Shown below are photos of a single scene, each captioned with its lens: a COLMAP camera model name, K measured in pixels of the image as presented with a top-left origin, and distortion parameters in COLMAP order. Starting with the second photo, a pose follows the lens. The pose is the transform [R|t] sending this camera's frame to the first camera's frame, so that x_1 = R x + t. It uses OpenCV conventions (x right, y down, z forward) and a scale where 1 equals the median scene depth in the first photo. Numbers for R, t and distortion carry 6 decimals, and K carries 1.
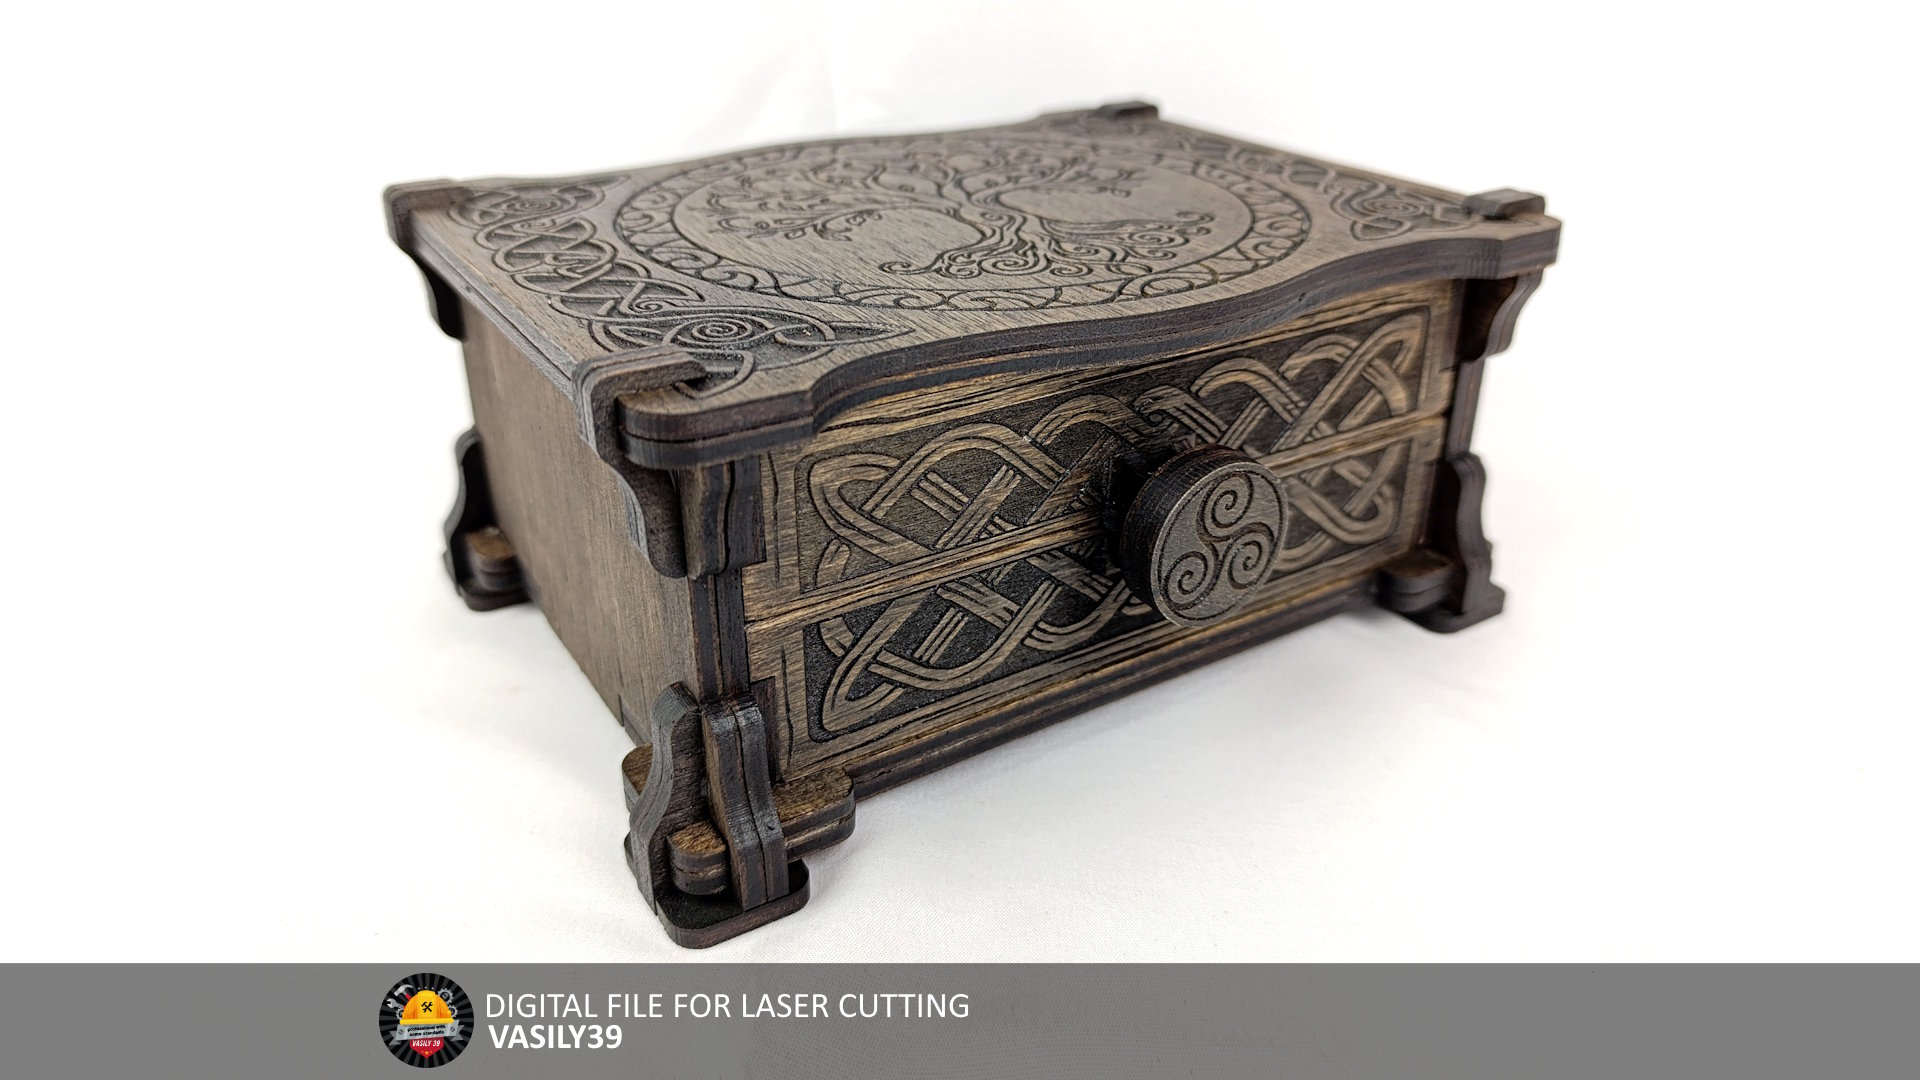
lens RADIAL K [[1344.4, 0, 963.4], [0, 1344.4, 510.4], [0, 0, 1]] dist [0.029678, -0.003654]
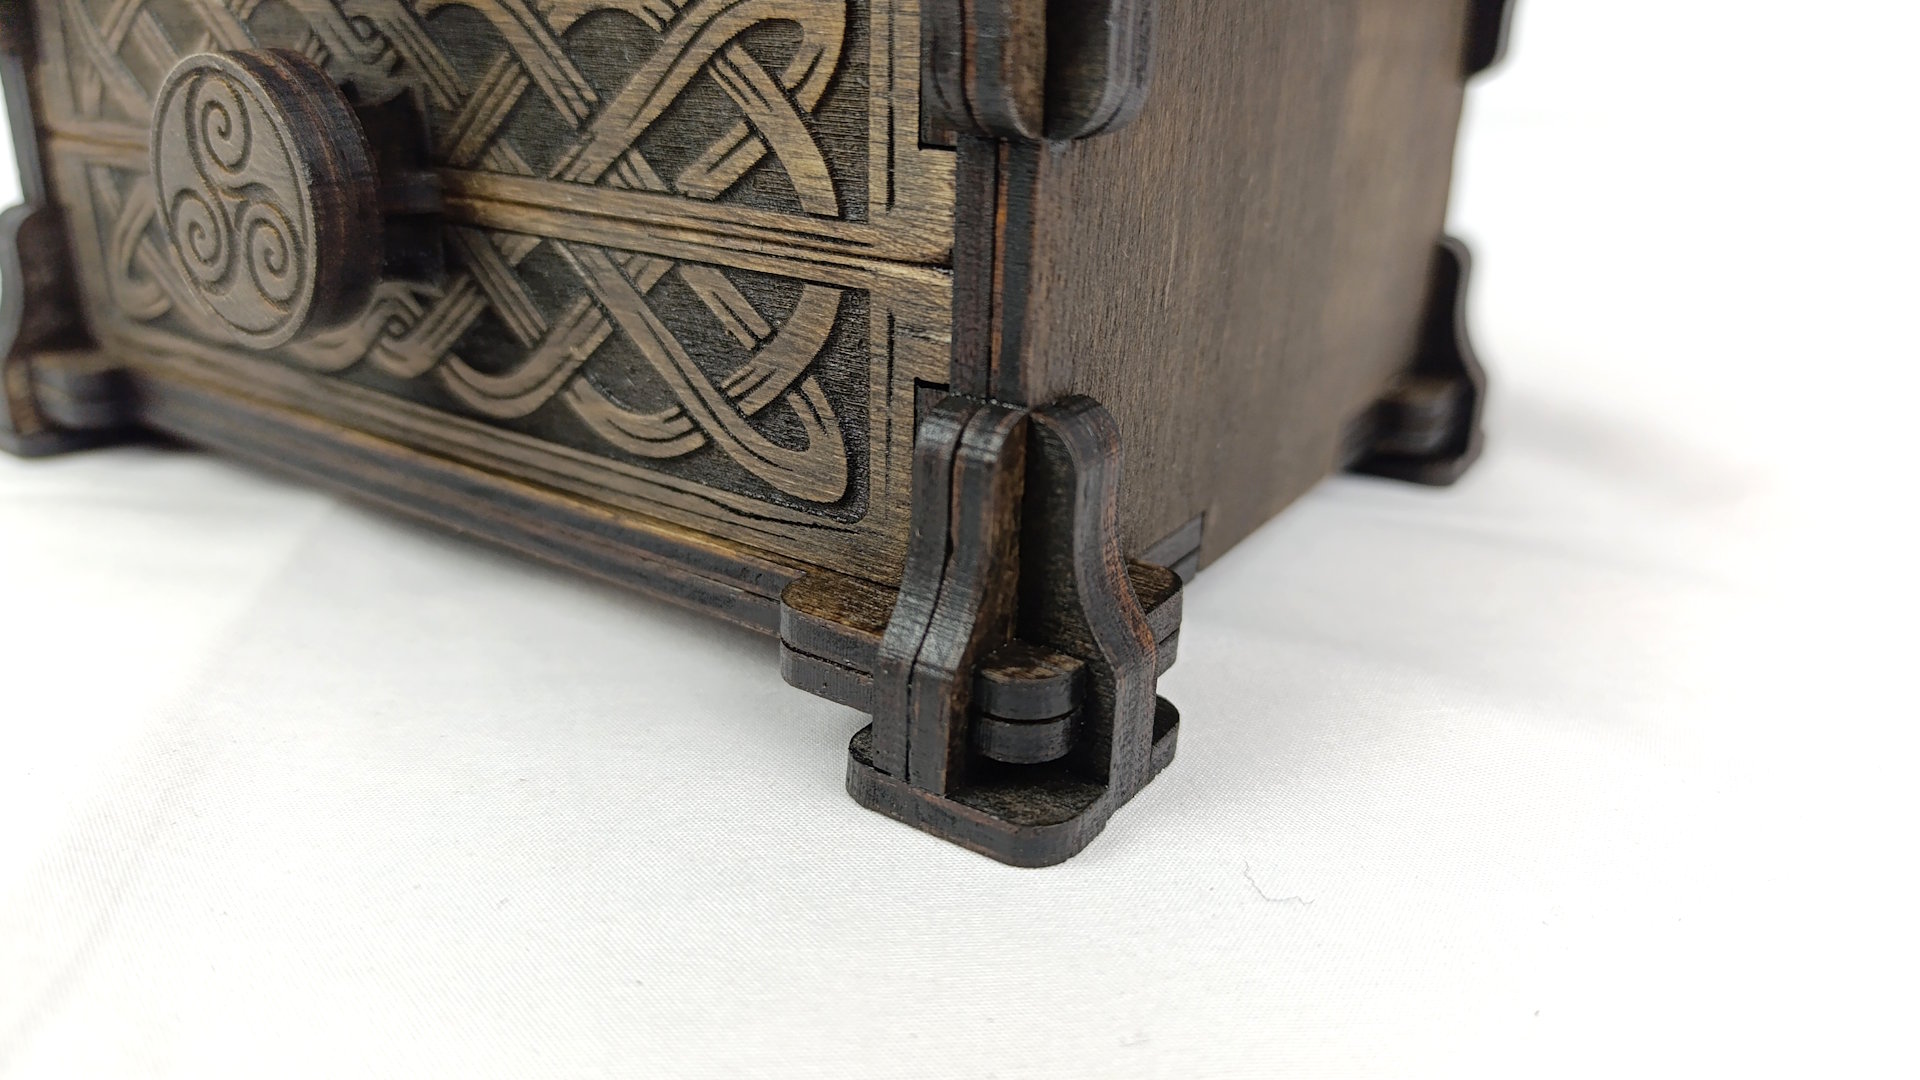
lens RADIAL K [[1405.3, 0, 960.0], [0, 1405.3, 540.0], [0, 0, 1]] dist [-0.029750, -0.051033]
pose [[0.413555, 0.351310, -0.839973, 0.890075], [-0.432646, 0.887574, 0.158208, -0.079377], [0.801118, 0.297983, 0.519053, 0.957268]]
